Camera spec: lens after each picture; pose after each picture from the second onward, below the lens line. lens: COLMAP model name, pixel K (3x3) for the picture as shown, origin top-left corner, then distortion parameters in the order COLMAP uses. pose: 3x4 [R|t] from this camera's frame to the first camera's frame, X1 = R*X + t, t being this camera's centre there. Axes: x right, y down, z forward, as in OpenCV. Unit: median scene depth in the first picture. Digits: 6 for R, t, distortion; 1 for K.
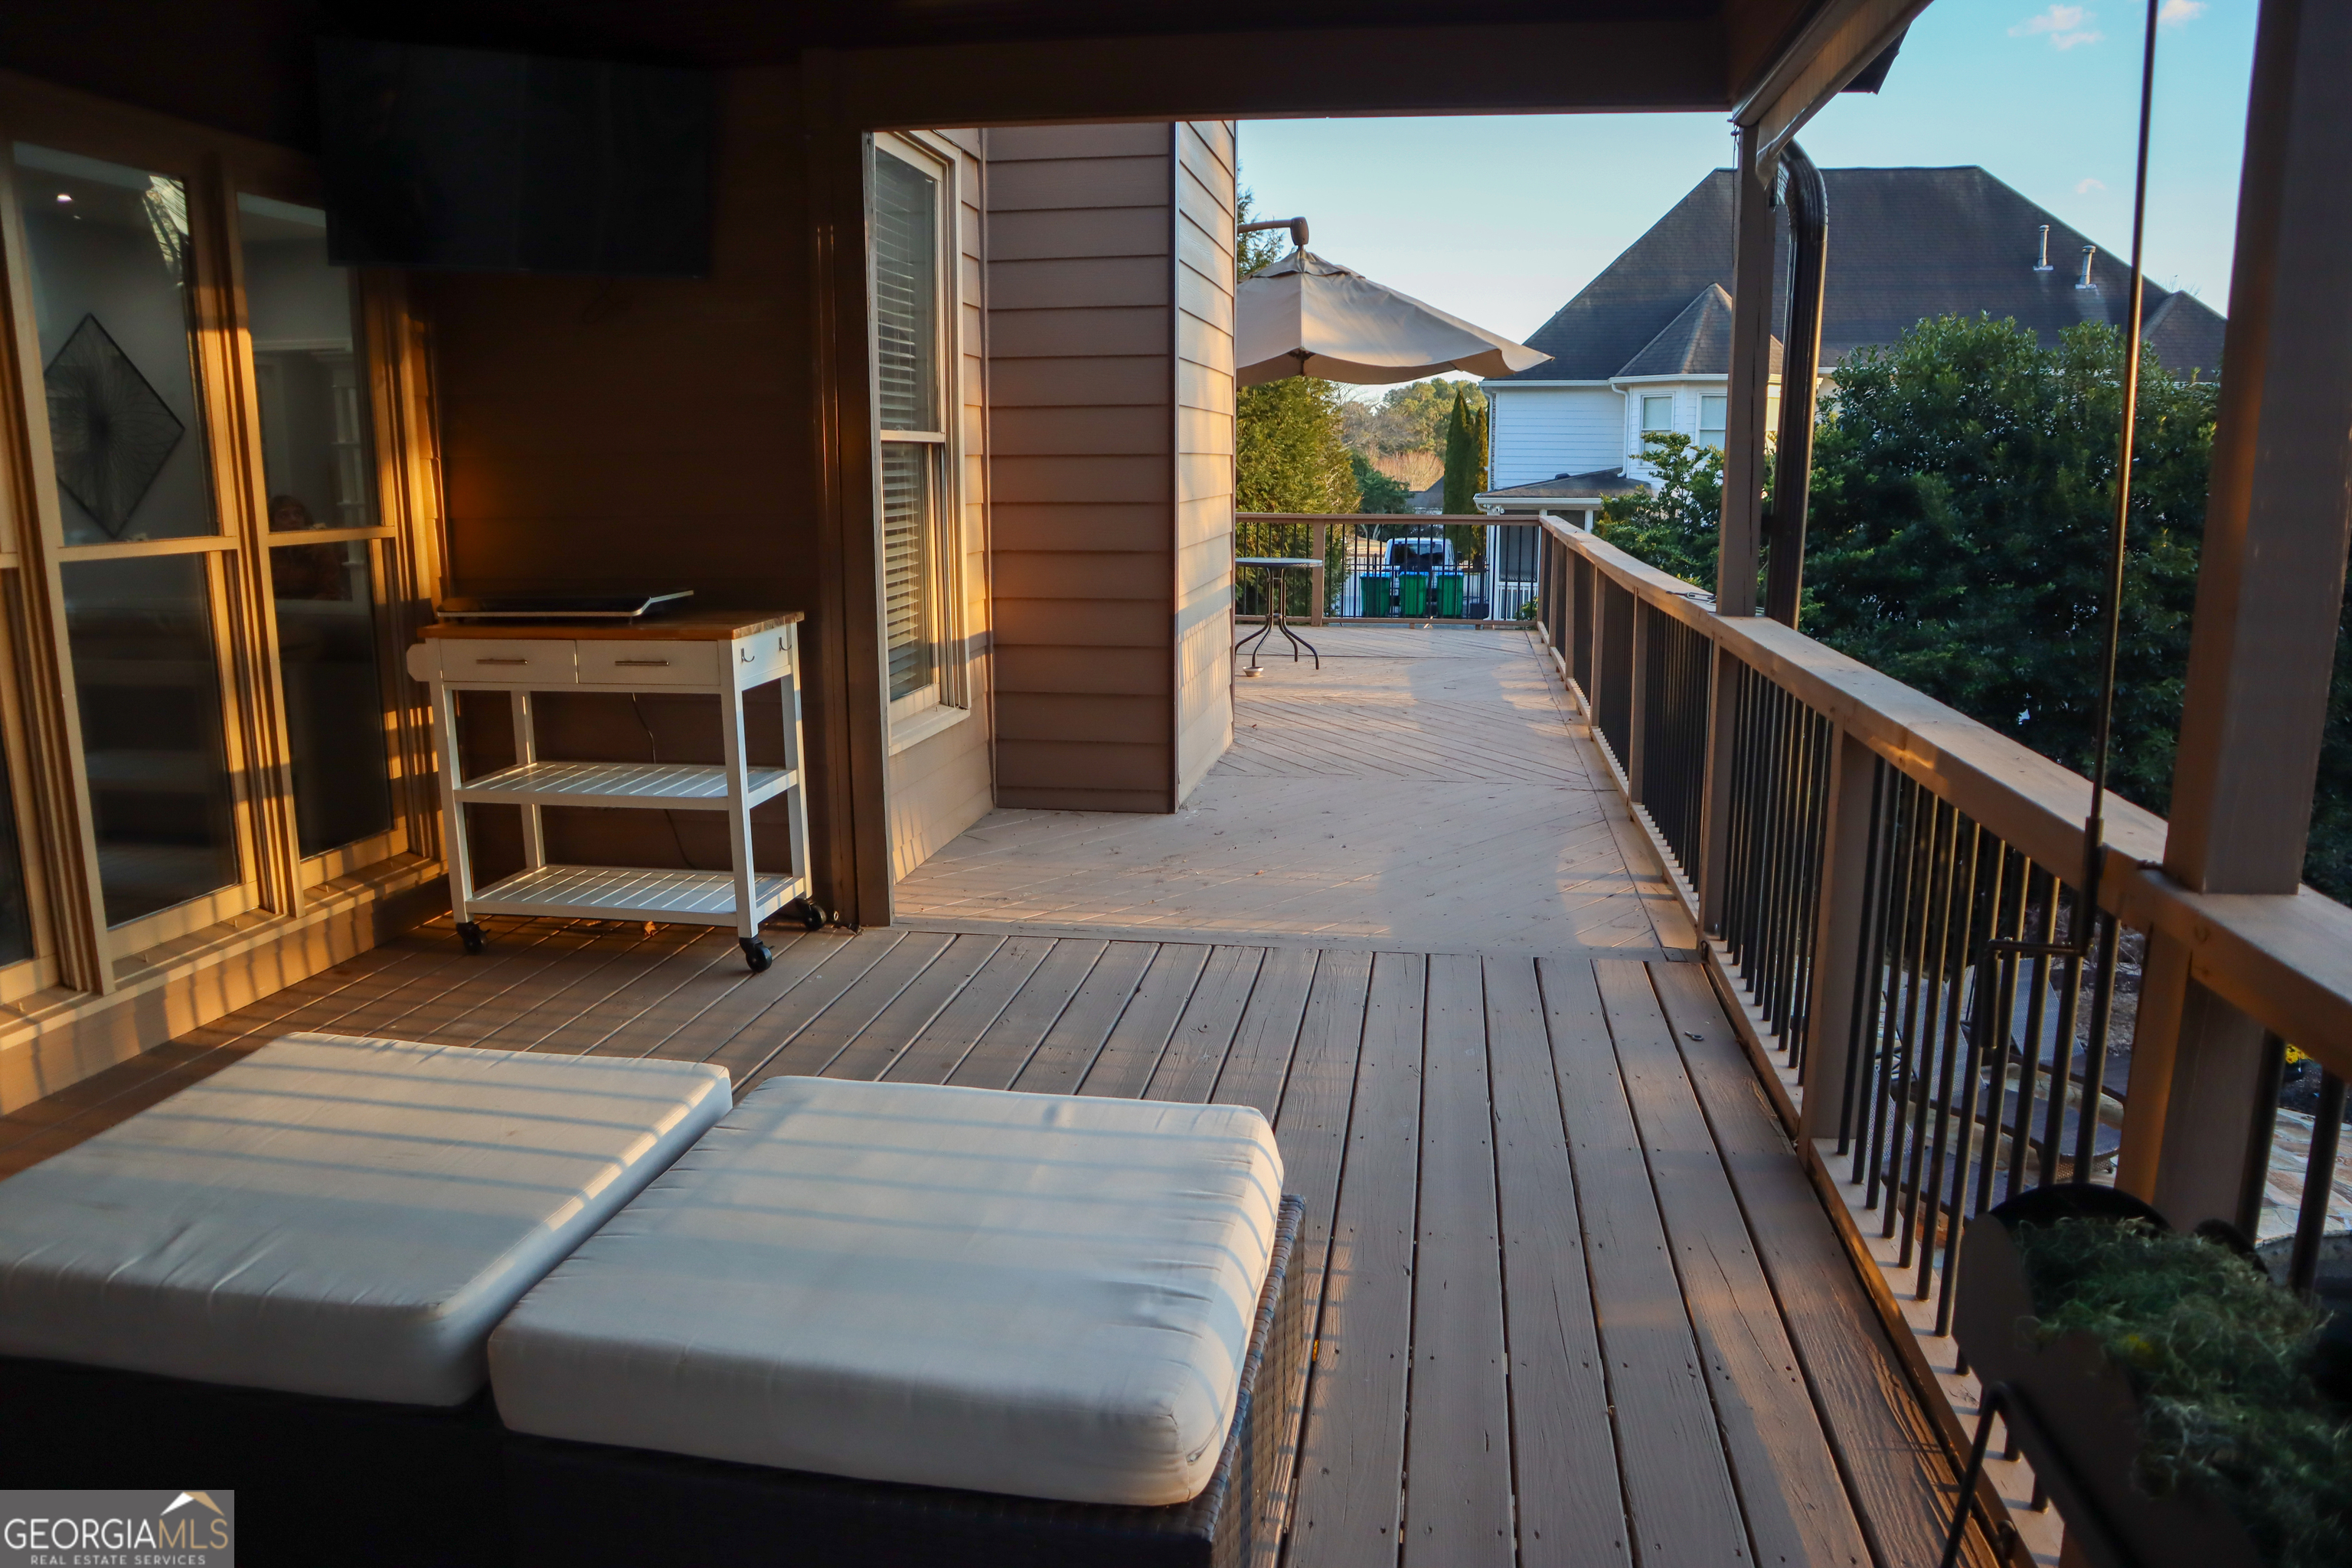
lens RADIAL K [[1617.2, 0, 1173.8], [0, 1617.2, 790.6], [0, 0, 1]] dist [-0.119943, 0.062820]
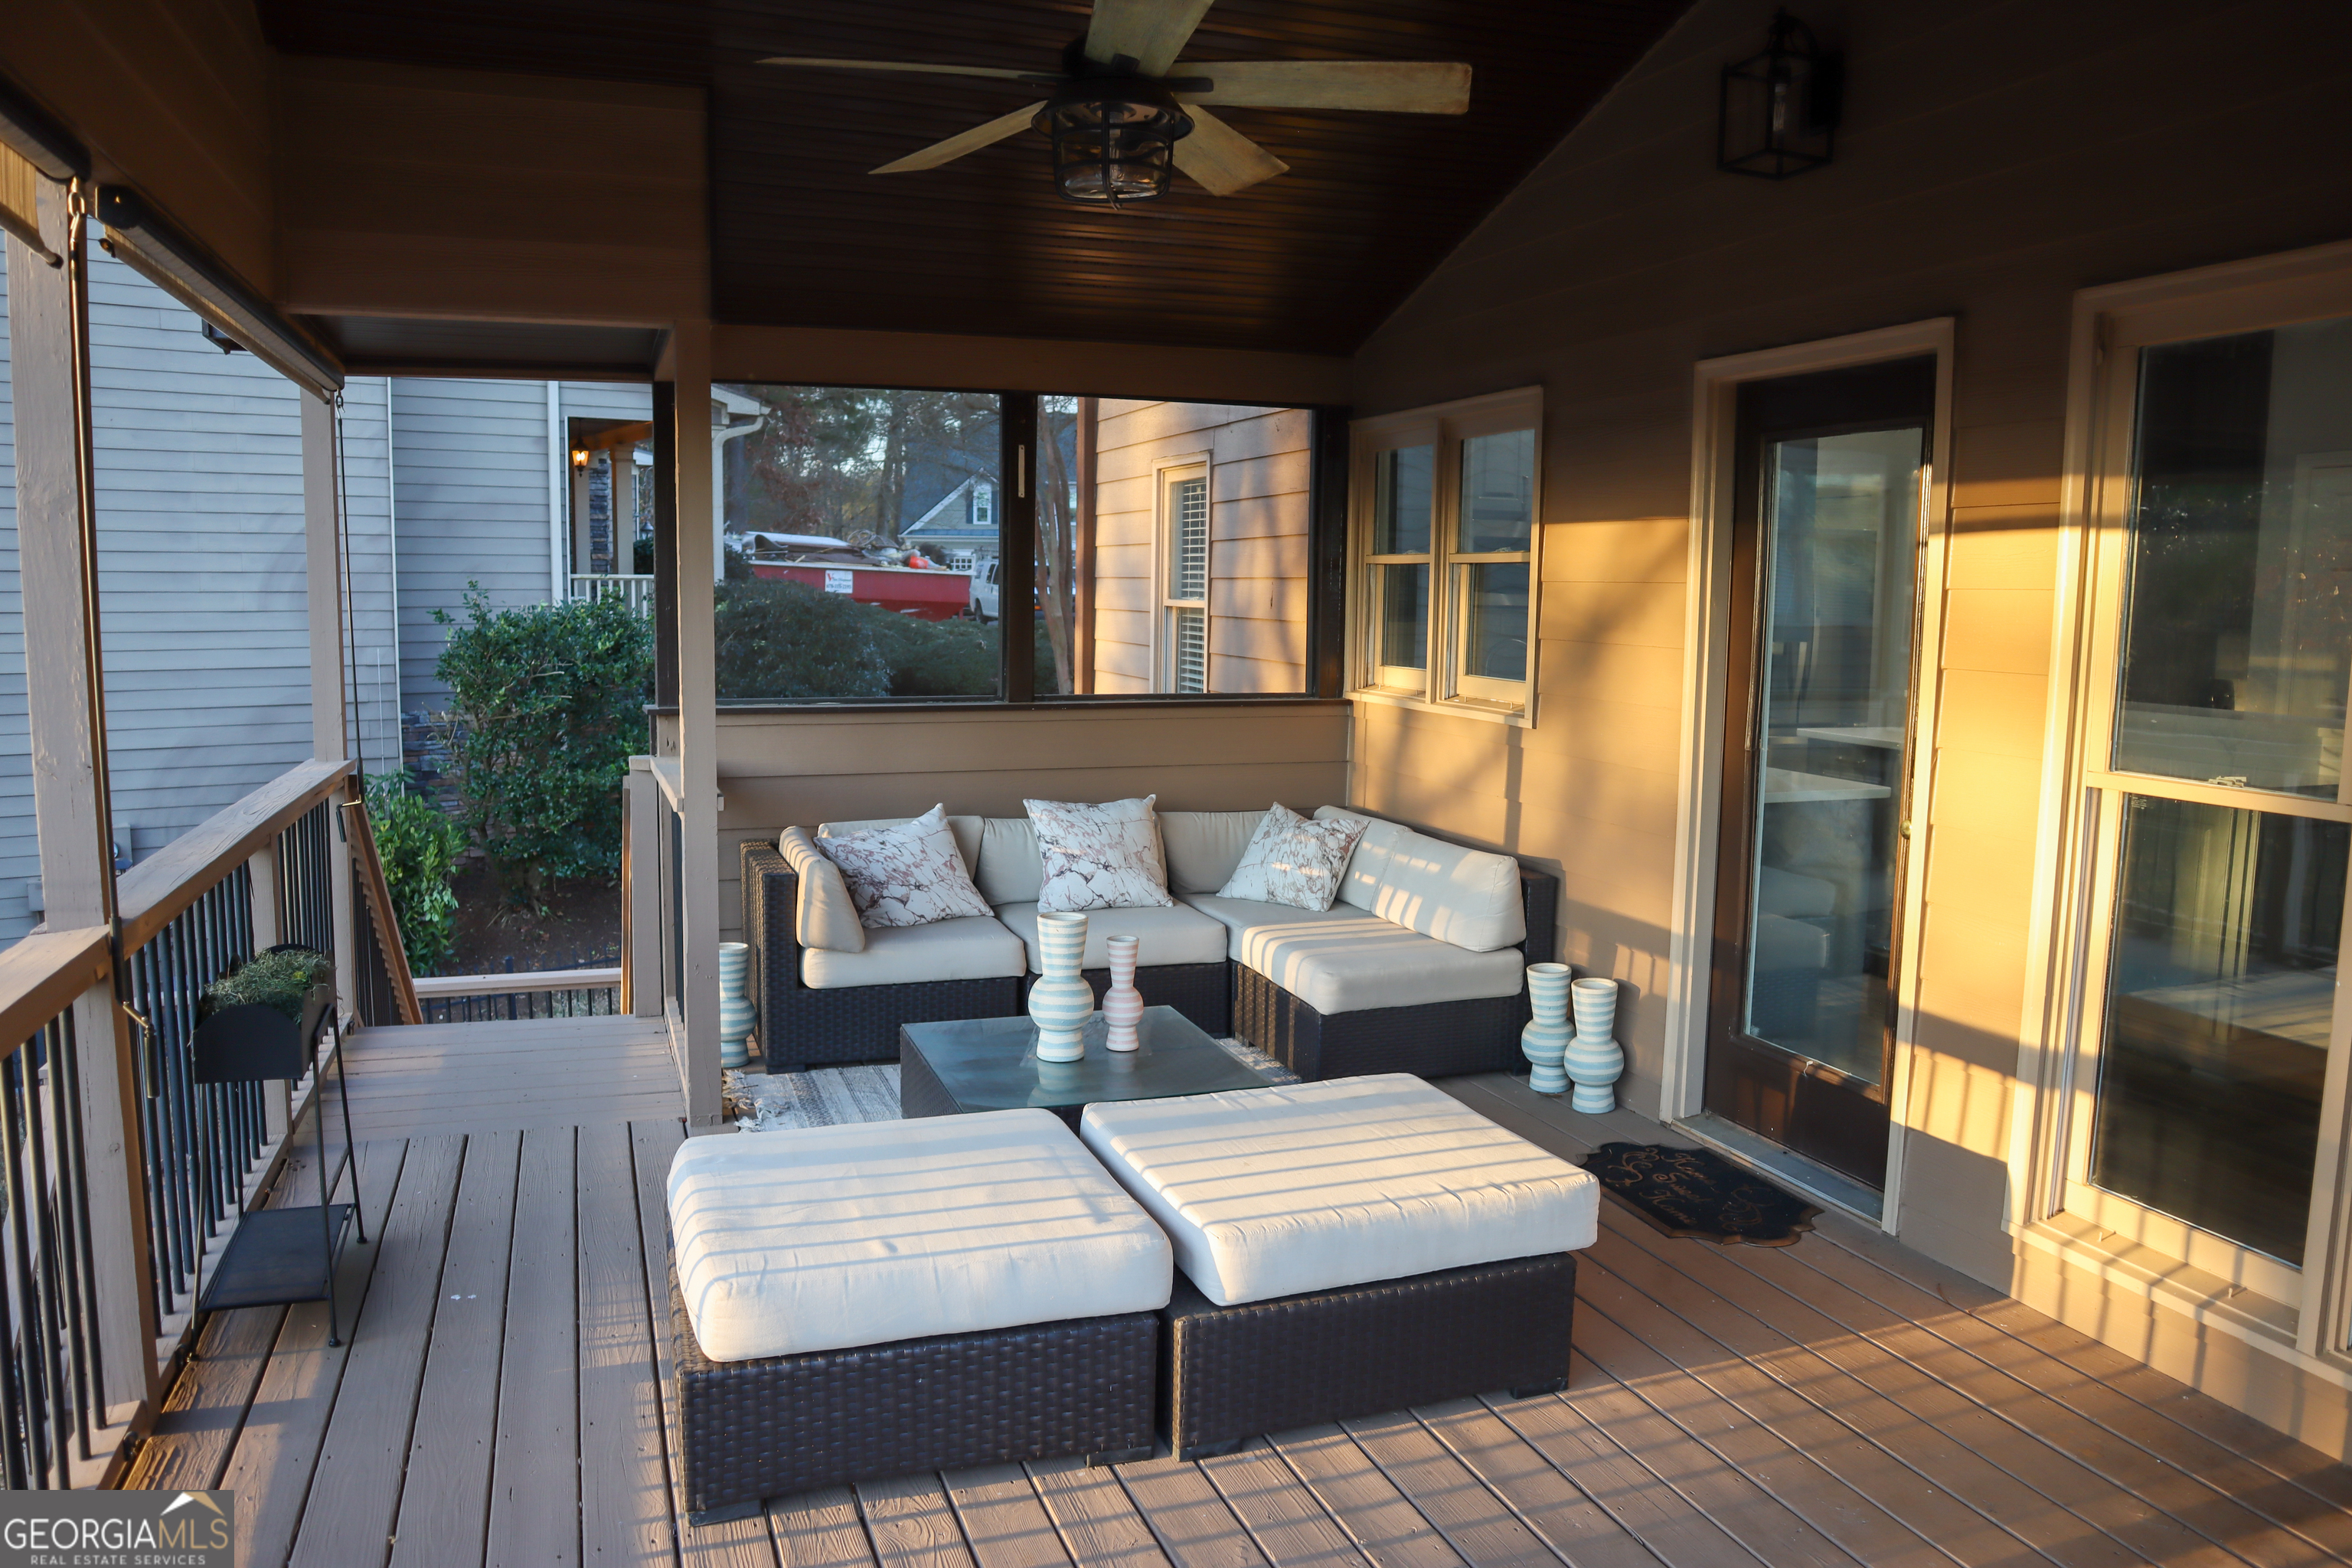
lens RADIAL K [[1617.2, 0, 1175.9], [0, 1617.2, 783.3], [0, 0, 1]] dist [-0.119943, 0.062820]
pose [[-0.868029, 0.046238, -0.494355, 0.315201], [-0.106236, 0.955301, 0.275889, -0.482833], [0.485014, 0.291998, -0.824317, 2.037649]]
